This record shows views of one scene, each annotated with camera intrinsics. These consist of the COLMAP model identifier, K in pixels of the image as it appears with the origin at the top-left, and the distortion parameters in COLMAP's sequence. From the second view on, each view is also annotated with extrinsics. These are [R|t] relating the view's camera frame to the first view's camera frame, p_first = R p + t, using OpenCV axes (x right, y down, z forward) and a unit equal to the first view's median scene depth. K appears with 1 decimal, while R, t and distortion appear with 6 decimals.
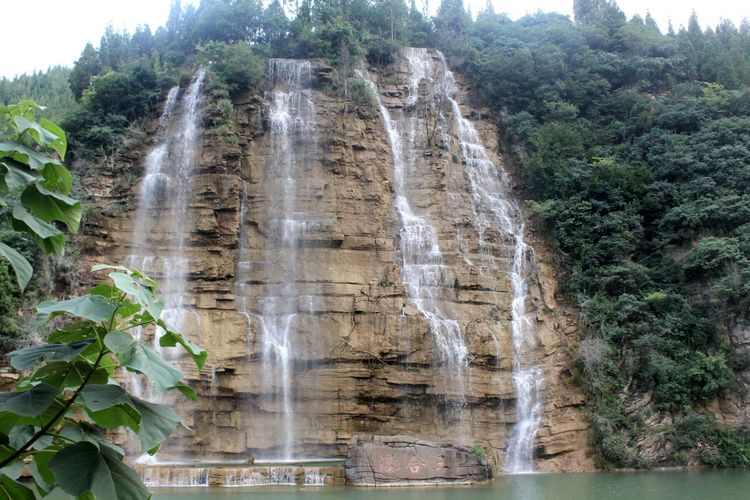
lens RADIAL K [[942.8, 0, 375.0], [0, 942.8, 250.0], [0, 0, 1]] dist [-0.221448, 0.367918]
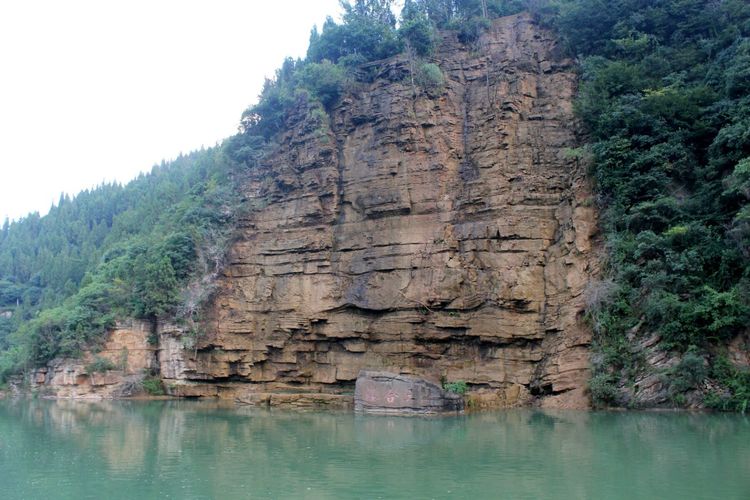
lens RADIAL K [[942.8, 0, 375.0], [0, 942.8, 250.0], [0, 0, 1]] dist [-0.221448, 0.367918]
pose [[0.723940, -0.074176, -0.685863, 0.765267], [0.125560, 0.991764, 0.025271, 0.007212], [0.678340, -0.104412, 0.727291, 0.100679]]
